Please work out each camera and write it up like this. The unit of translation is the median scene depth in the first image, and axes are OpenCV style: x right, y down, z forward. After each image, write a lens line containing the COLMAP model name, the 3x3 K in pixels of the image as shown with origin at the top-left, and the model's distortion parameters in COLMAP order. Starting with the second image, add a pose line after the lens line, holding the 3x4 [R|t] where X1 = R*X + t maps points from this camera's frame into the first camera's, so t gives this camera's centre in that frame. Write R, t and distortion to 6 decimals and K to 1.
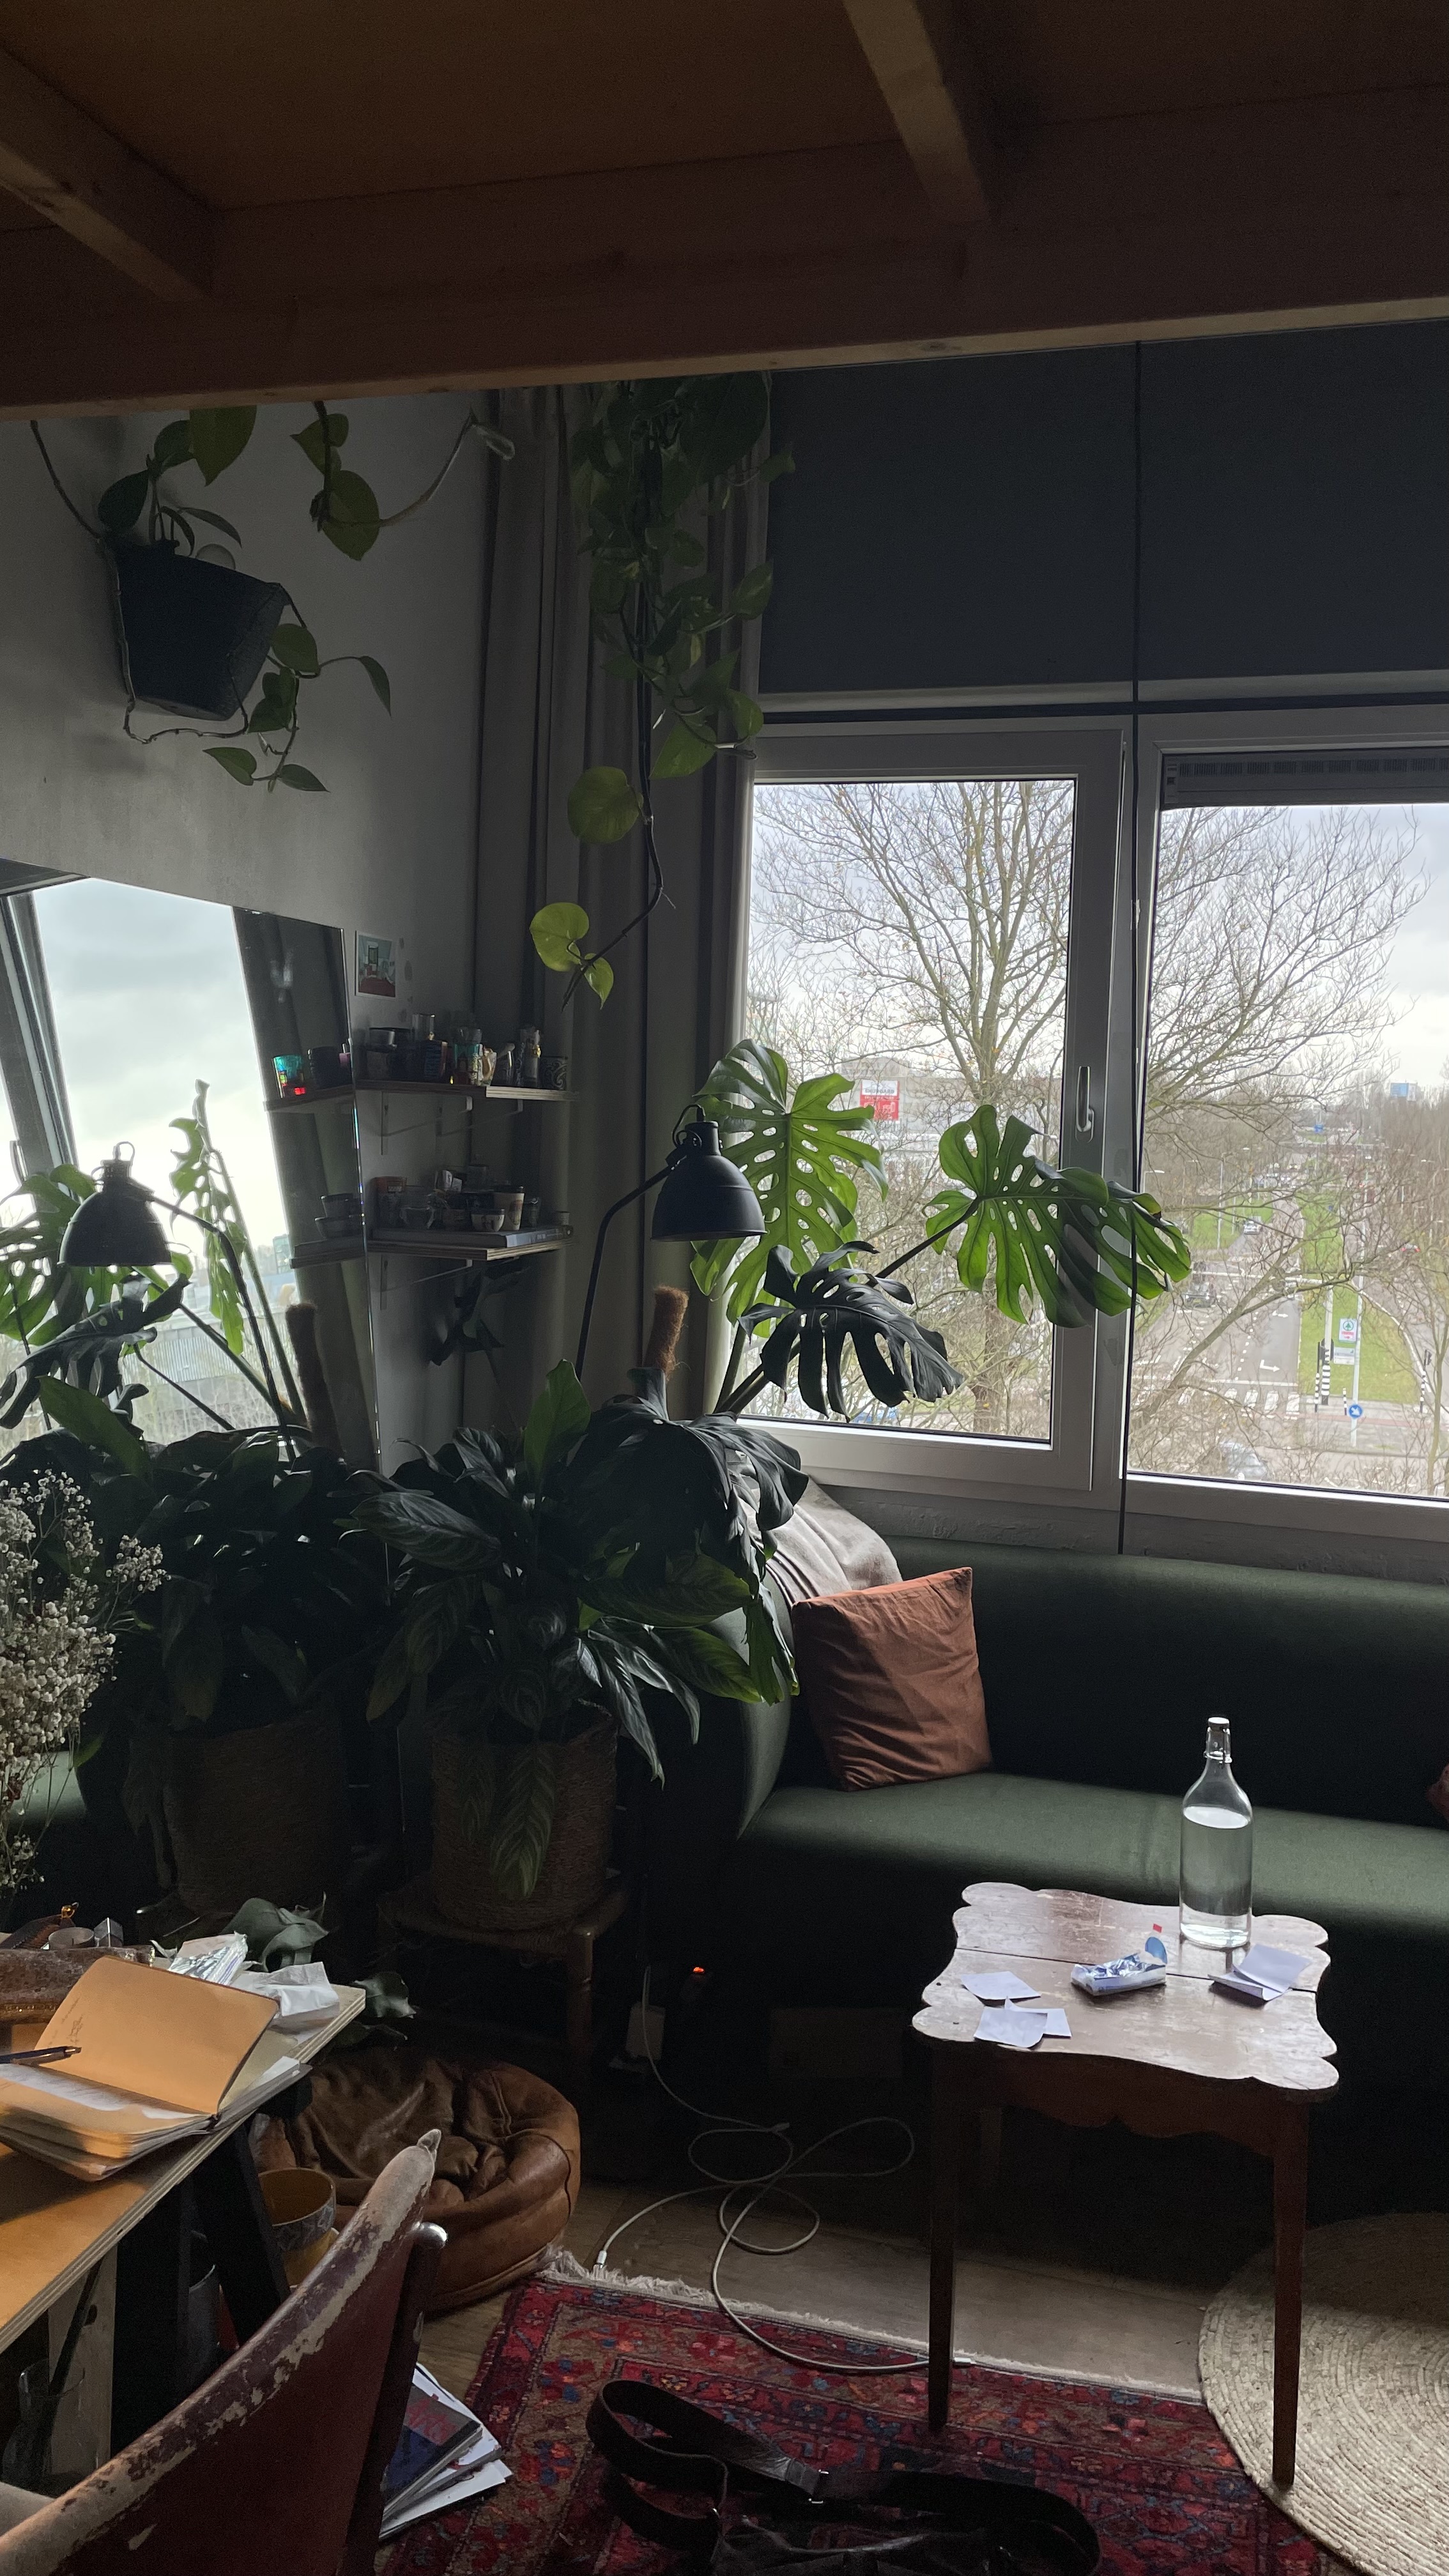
lens RADIAL K [[1861.9, 0, 724.5], [0, 1861.9, 1288.0], [0, 0, 1]] dist [0.069538, -0.100074]
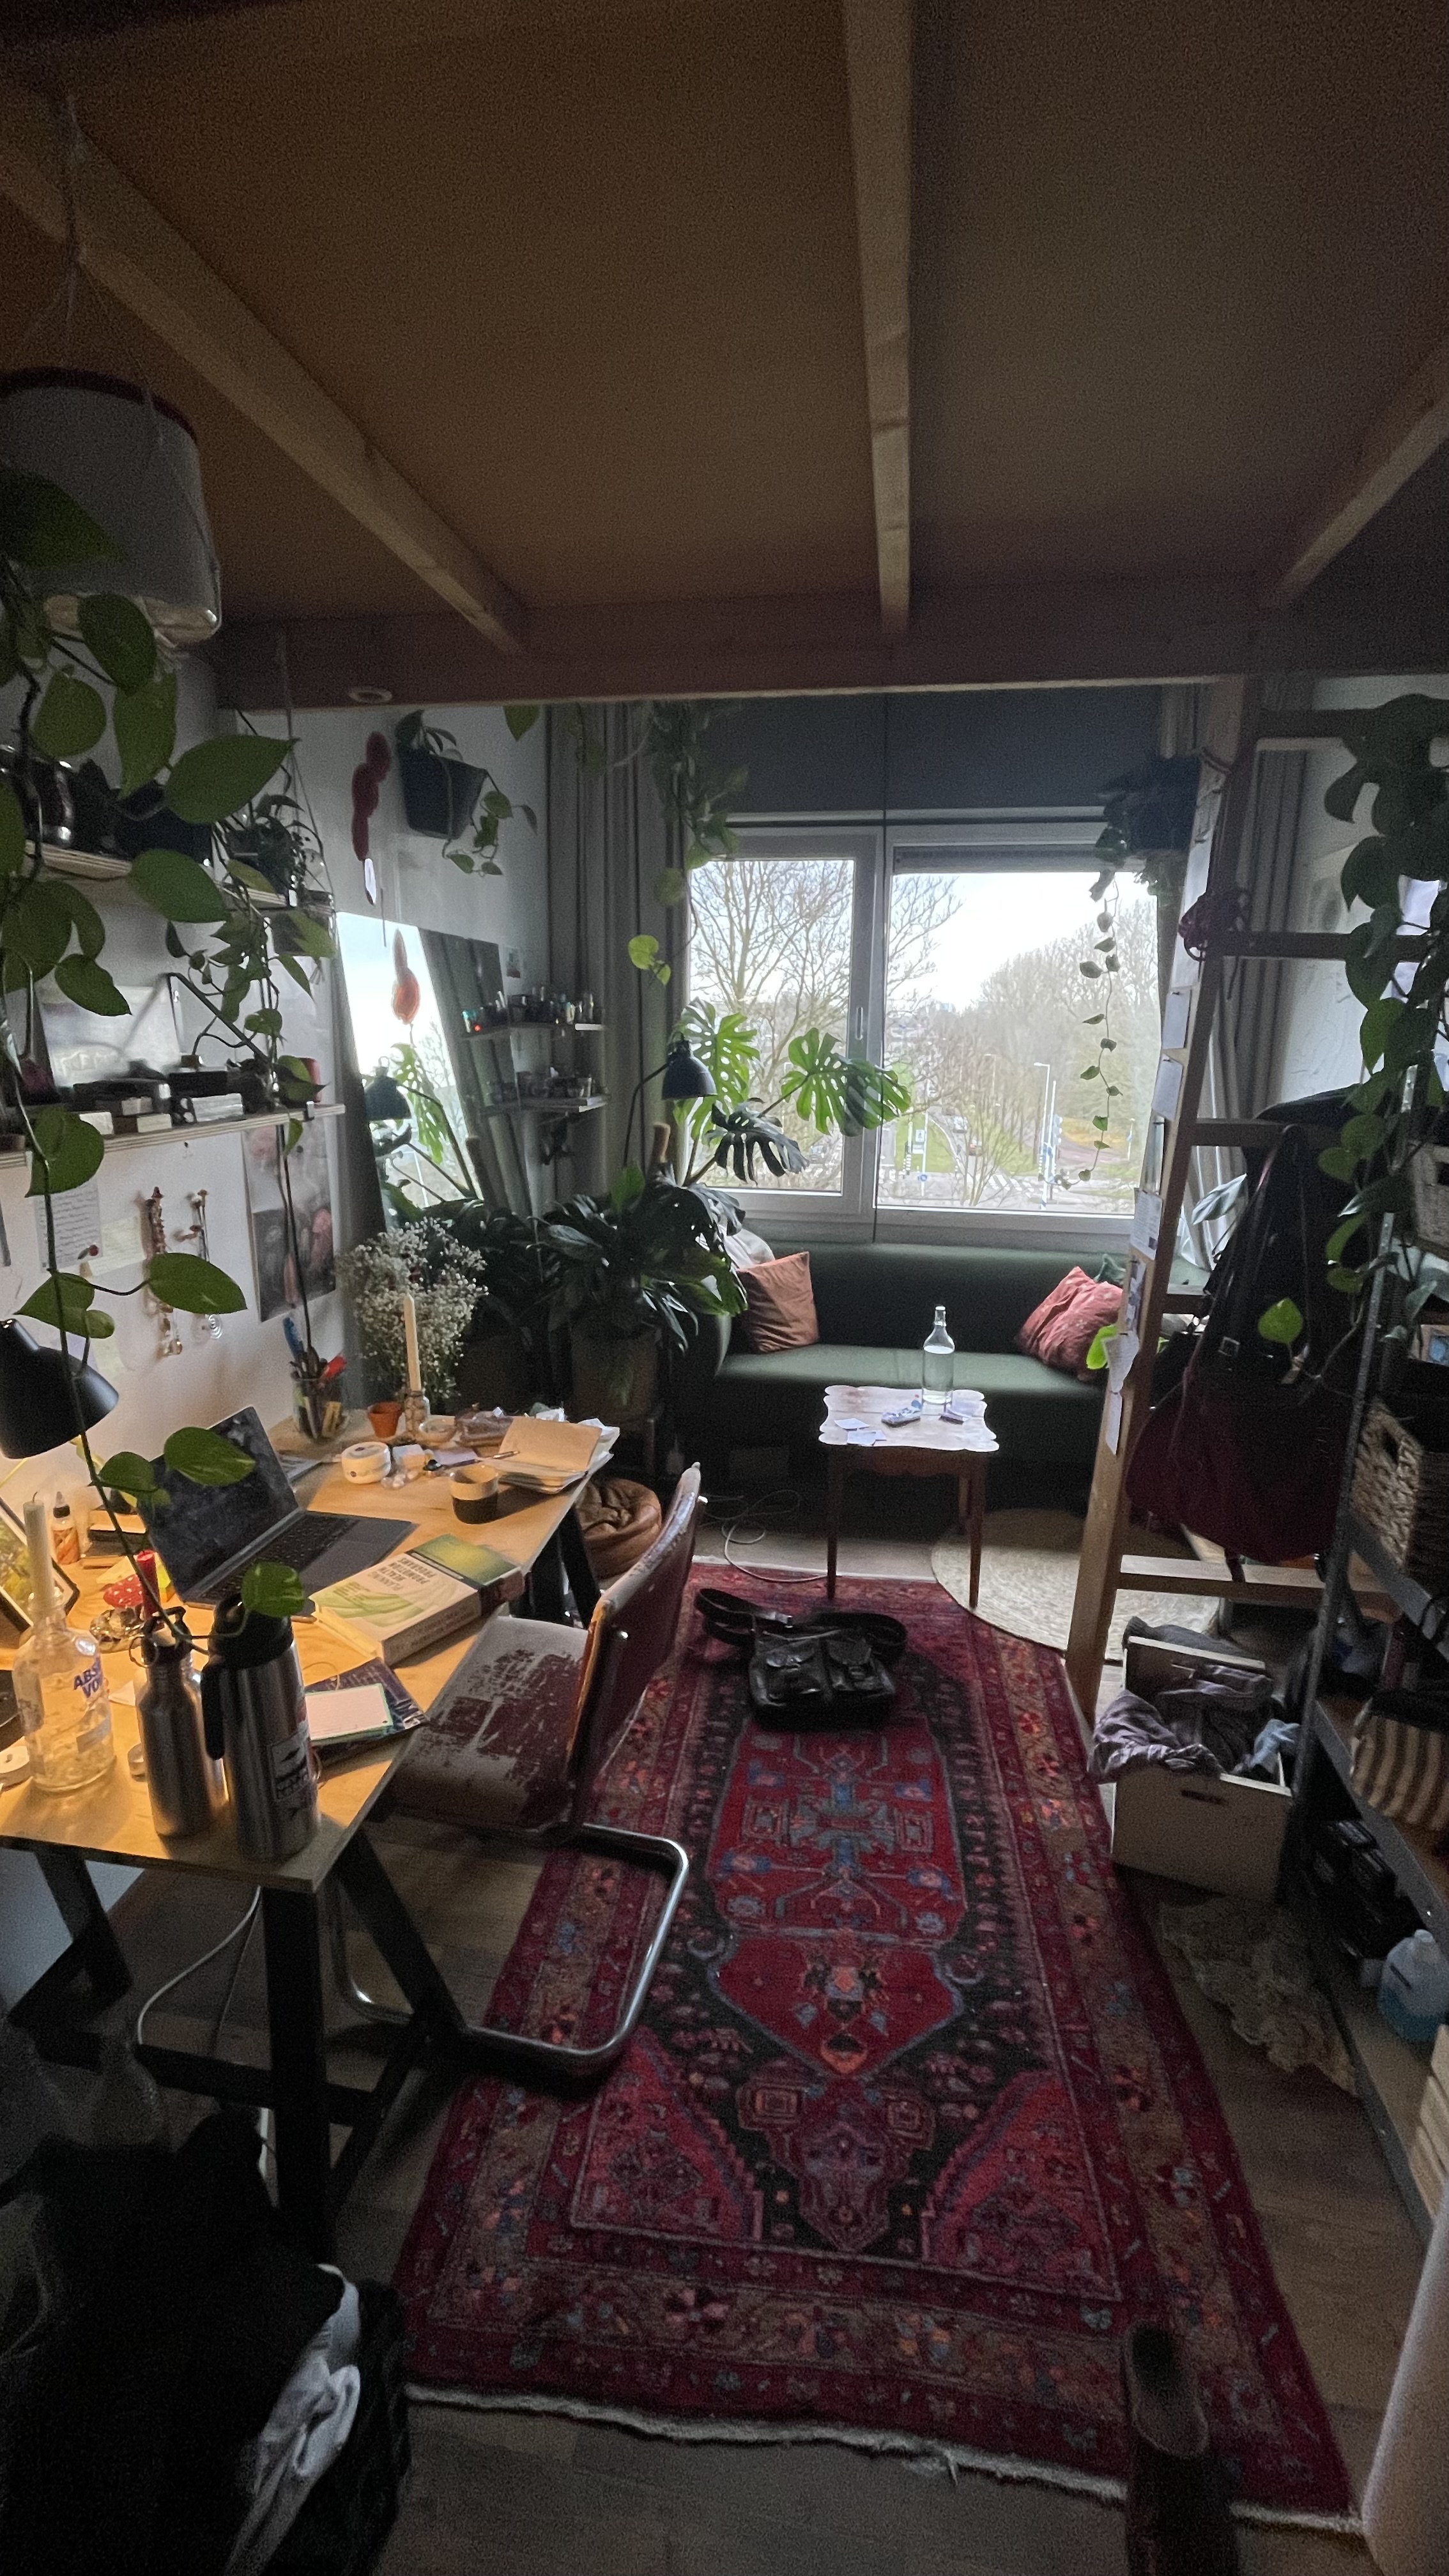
lens RADIAL K [[974.1, 0, 724.5], [0, 974.1, 1288.0], [0, 0, 1]] dist [0.011281, -0.000017]
pose [[0.993410, -0.048580, 0.103808, -0.088489], [0.030268, 0.984772, 0.171195, -0.003073], [-0.110544, -0.166925, 0.979753, -0.094294]]
